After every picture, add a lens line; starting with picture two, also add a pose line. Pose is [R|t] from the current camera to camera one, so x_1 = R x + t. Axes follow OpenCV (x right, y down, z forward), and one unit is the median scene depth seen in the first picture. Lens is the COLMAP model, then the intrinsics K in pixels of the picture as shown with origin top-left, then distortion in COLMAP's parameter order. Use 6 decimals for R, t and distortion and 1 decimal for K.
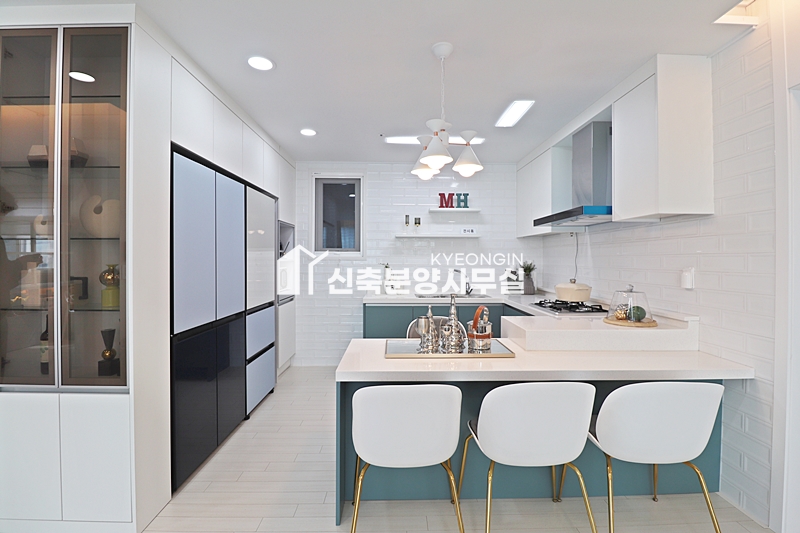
lens RADIAL K [[369.7, 0, 402.9], [0, 369.7, 260.4], [0, 0, 1]] dist [0.001738, -0.014038]
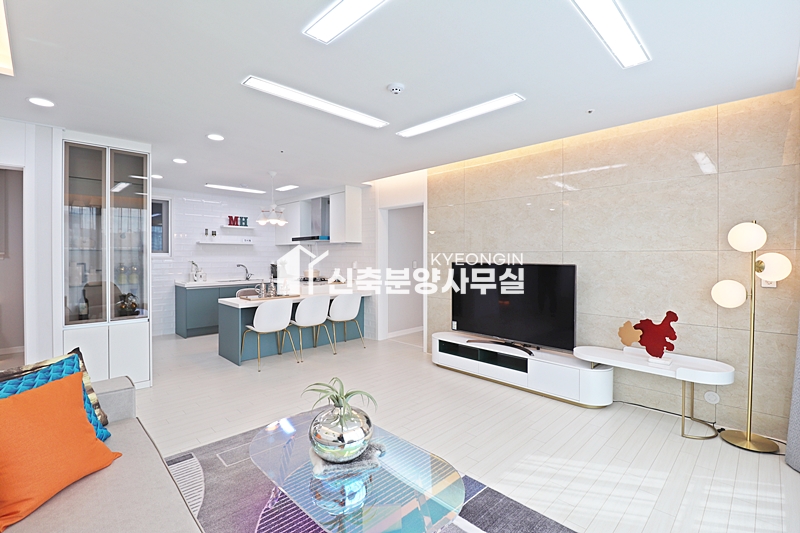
lens RADIAL K [[369.7, 0, 402.9], [0, 369.7, 260.4], [0, 0, 1]] dist [0.001738, -0.014038]
pose [[0.724480, -0.008007, 0.689250, -0.551371], [0.003083, 0.999960, 0.008376, -0.005610], [-0.689289, -0.003944, 0.724476, -0.791822]]
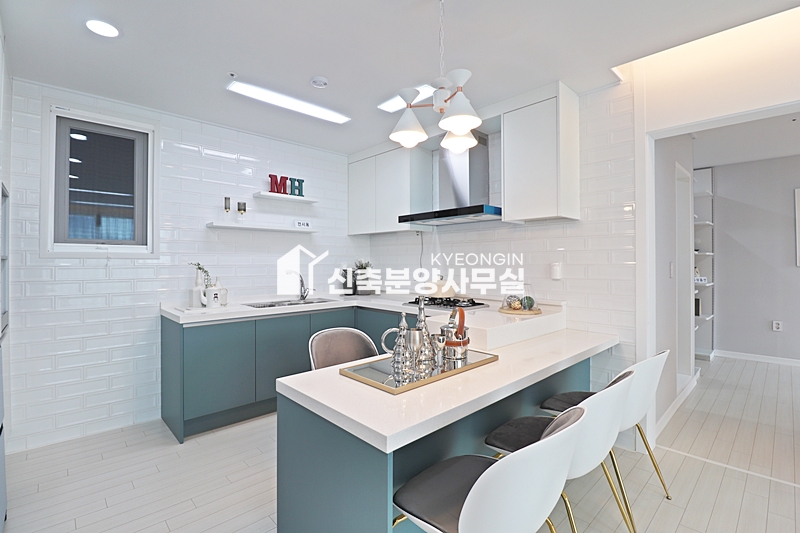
lens RADIAL K [[369.7, 0, 402.9], [0, 369.7, 260.4], [0, 0, 1]] dist [0.001738, -0.014038]
pose [[0.737662, 0.000001, 0.675170, -0.279648], [0.005088, 0.999972, -0.005560, 0.011087], [-0.675151, 0.007537, 0.737641, 0.274971]]
